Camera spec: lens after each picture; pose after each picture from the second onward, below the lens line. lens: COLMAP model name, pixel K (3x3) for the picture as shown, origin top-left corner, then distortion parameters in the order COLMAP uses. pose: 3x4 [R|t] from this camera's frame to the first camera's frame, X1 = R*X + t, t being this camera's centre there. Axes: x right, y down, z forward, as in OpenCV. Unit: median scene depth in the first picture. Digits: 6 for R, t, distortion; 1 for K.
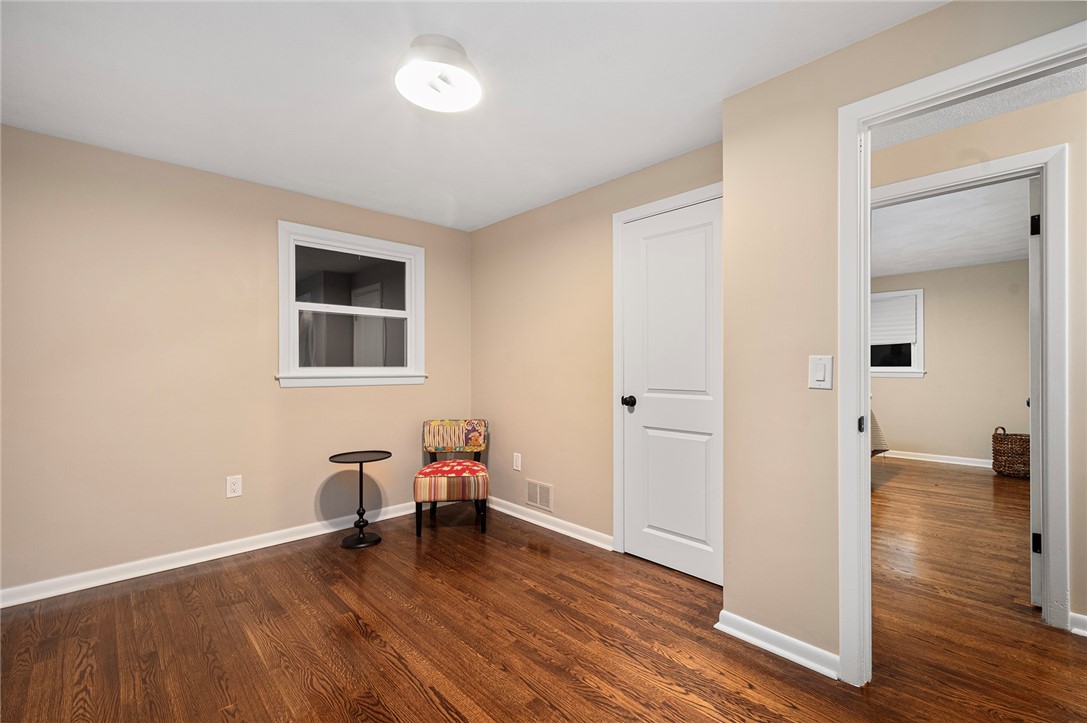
lens RADIAL K [[481.1, 0, 545.3], [0, 481.1, 368.5], [0, 0, 1]] dist [0.000090, 0.000031]
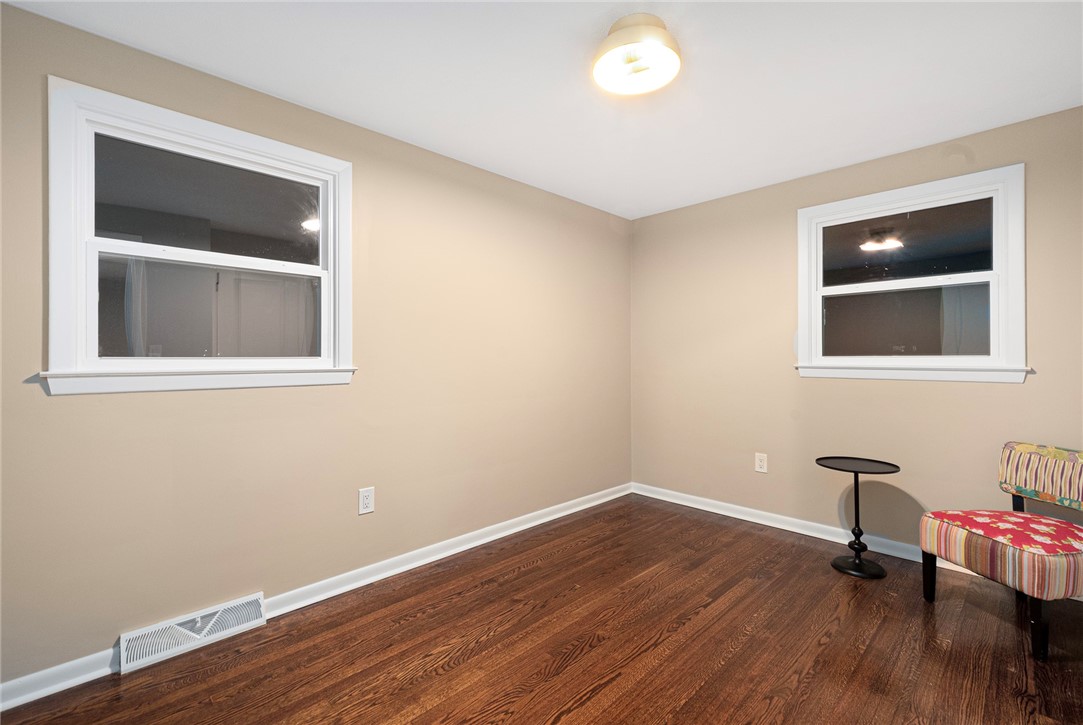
lens RADIAL K [[465.0, 0, 543.4], [0, 465.0, 357.7], [0, 0, 1]] dist [-0.000592, -0.000200]
pose [[0.022807, 0.002853, -0.999736, 0.411595], [0.001426, 0.999995, 0.002887, -0.003672], [0.999739, -0.001491, 0.022803, 0.456396]]
